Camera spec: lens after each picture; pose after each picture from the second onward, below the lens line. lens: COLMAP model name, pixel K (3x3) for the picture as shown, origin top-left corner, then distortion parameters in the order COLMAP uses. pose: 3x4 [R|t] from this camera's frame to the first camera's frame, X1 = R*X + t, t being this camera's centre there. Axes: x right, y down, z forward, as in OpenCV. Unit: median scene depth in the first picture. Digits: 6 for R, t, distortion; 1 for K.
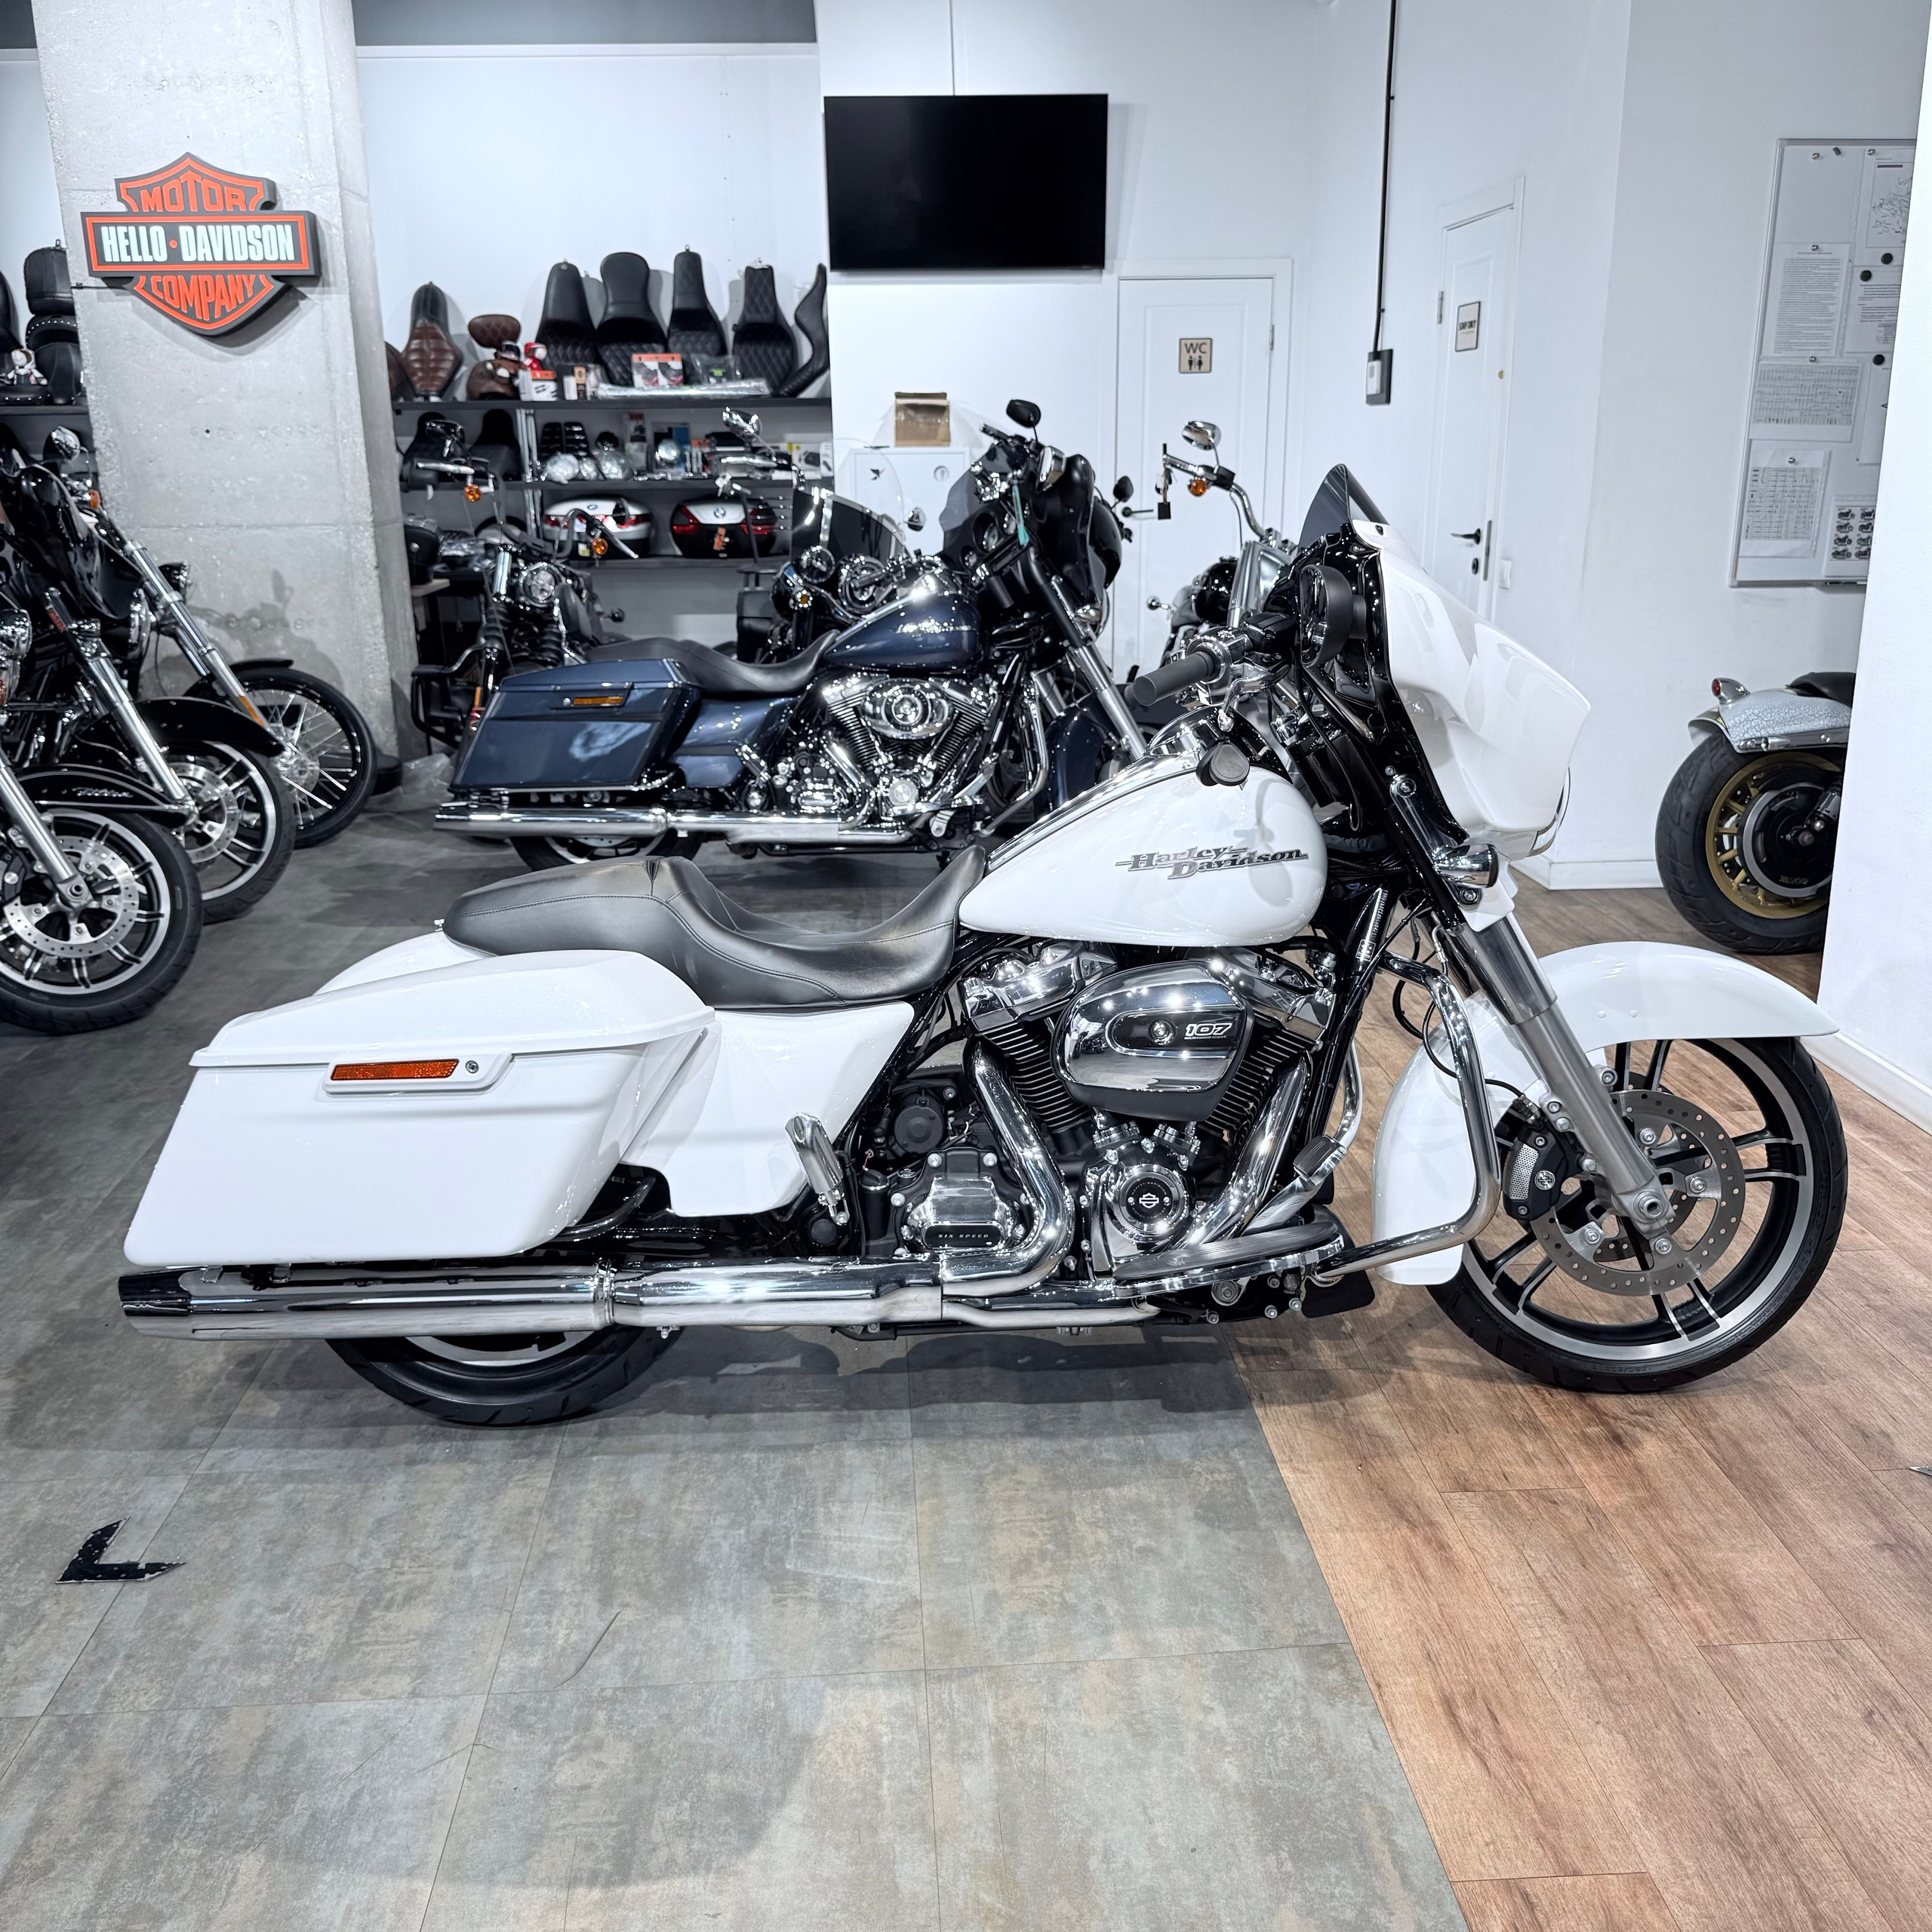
lens RADIAL K [[1796.6, 0, 966.0], [0, 1796.6, 966.0], [0, 0, 1]] dist [0.135235, -0.267687]
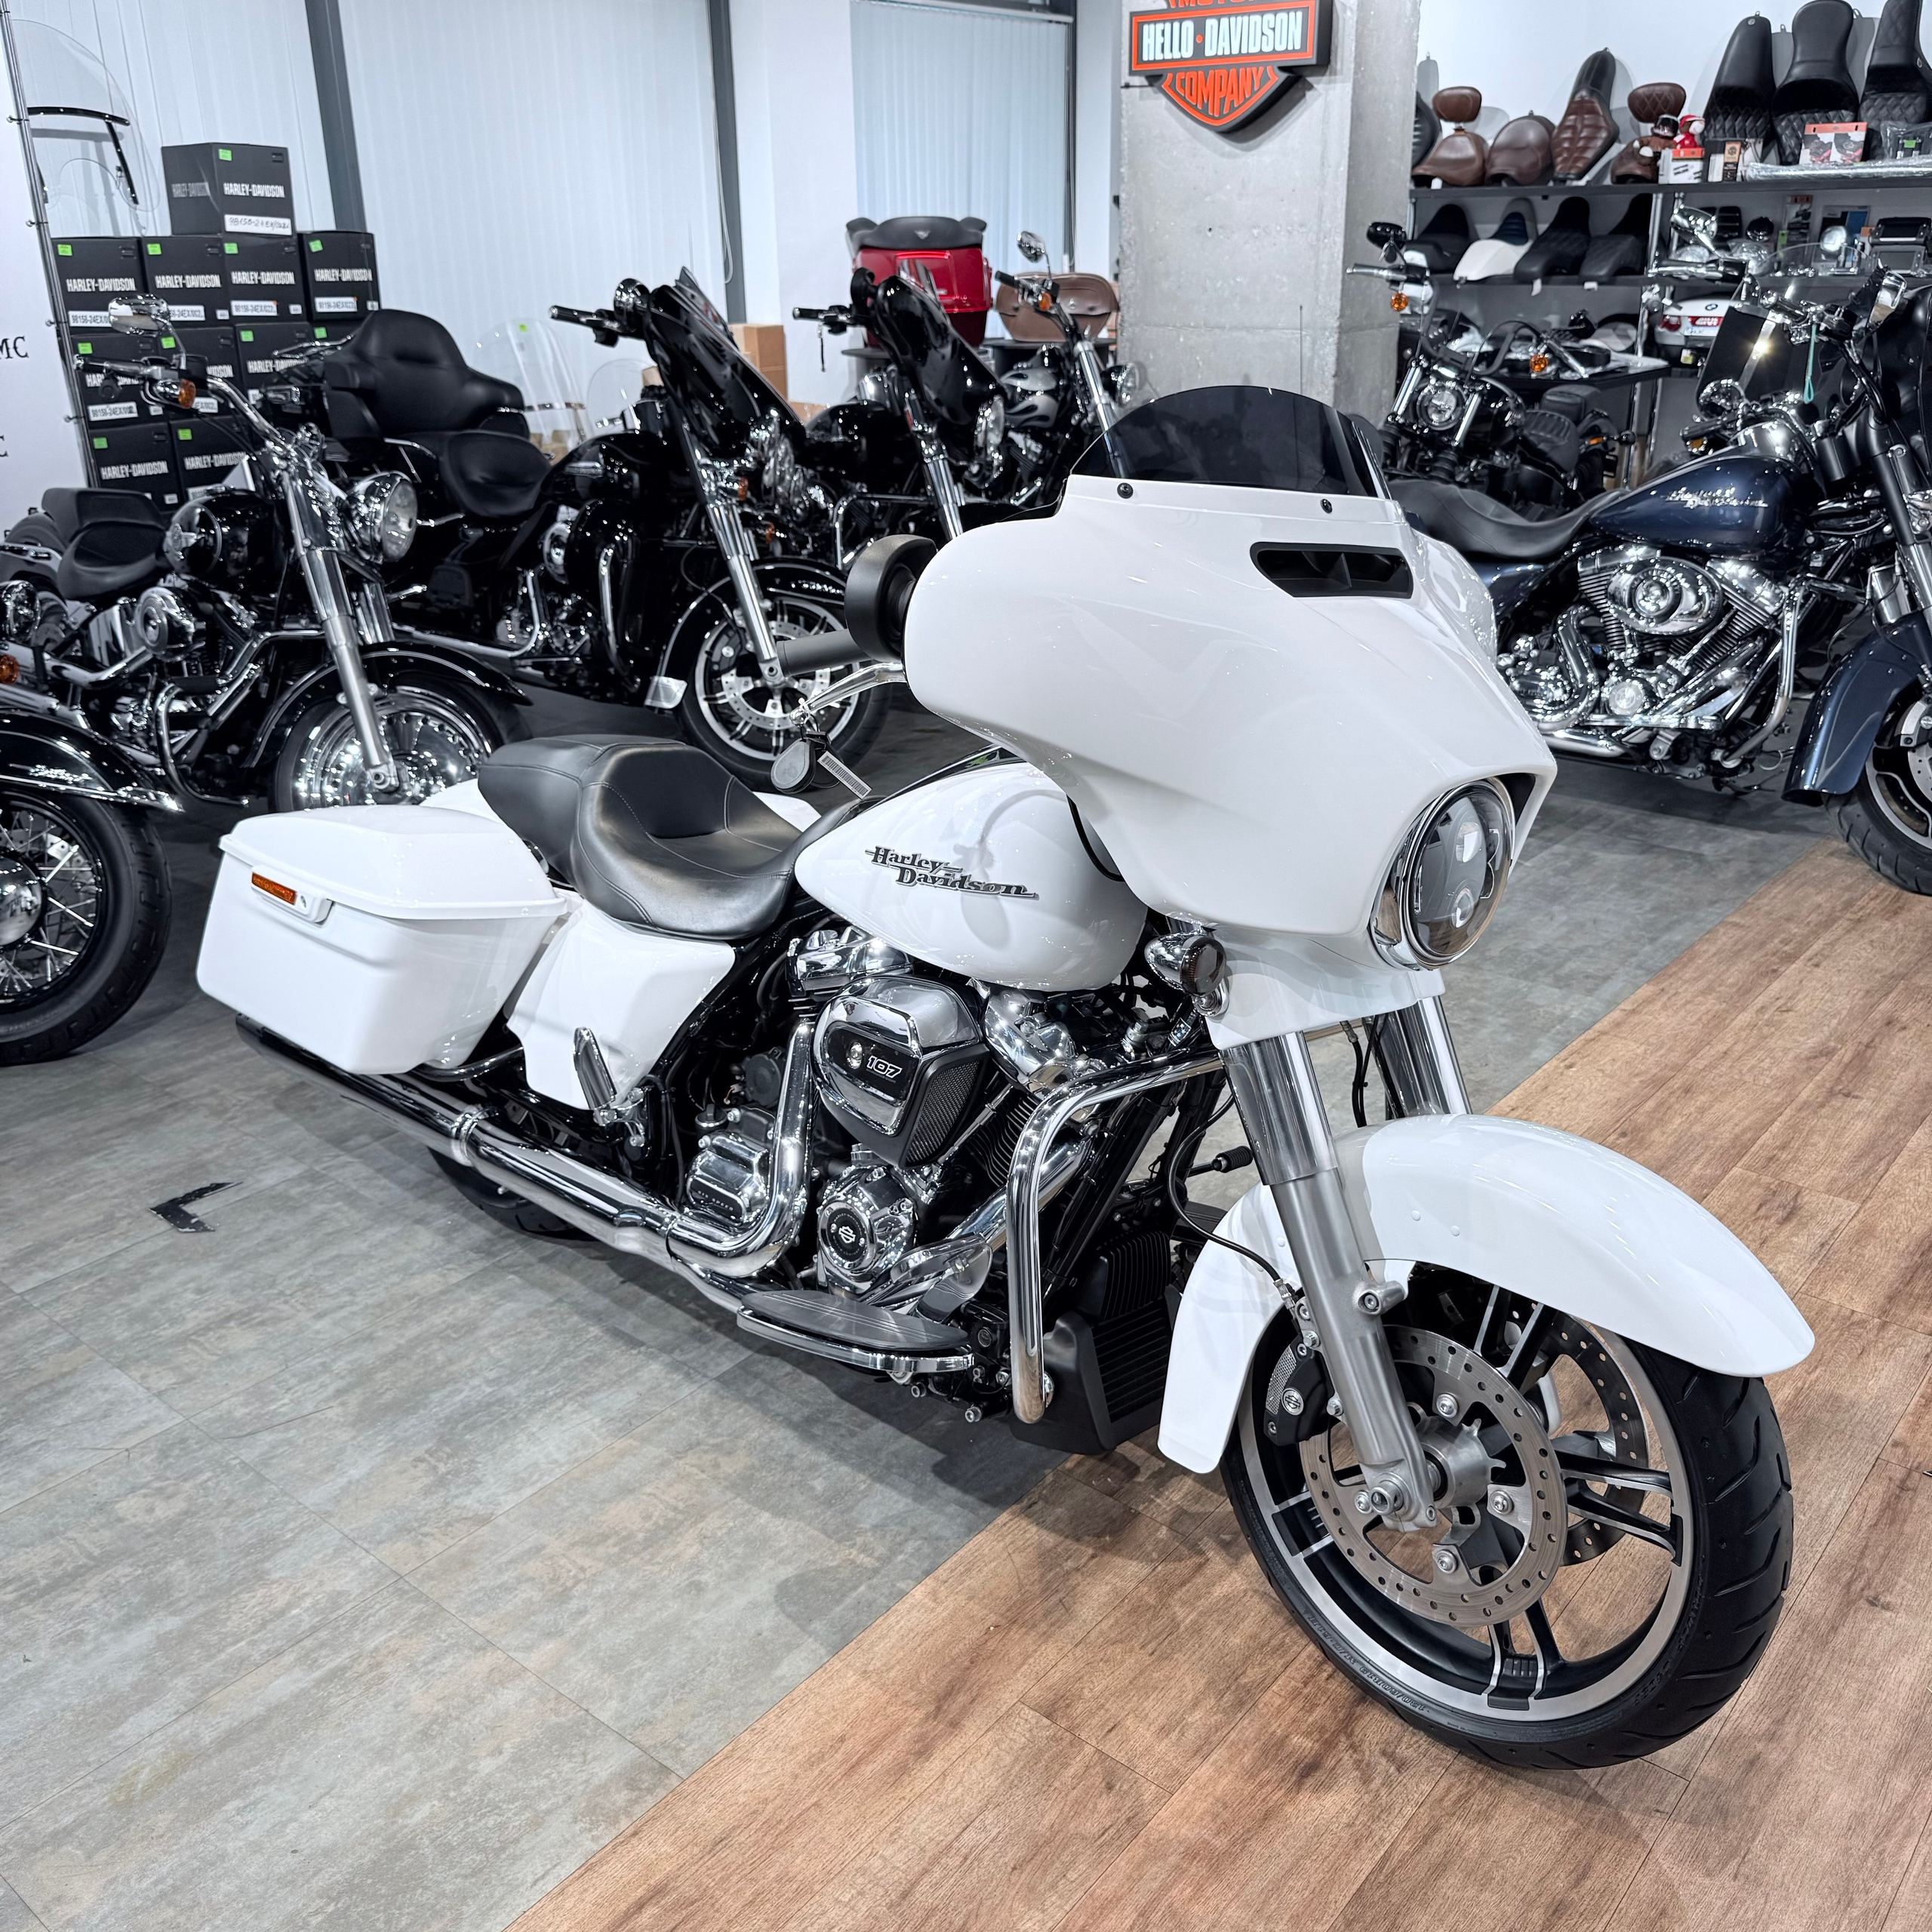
lens RADIAL K [[1815.6, 0, 963.4], [0, 1815.6, 961.6], [0, 0, 1]] dist [0.070745, -0.123980]
pose [[0.727872, 0.258937, -0.634944, 0.602331], [-0.184002, 0.965757, 0.182914, -0.153250], [0.660564, -0.016307, 0.750592, 0.341547]]
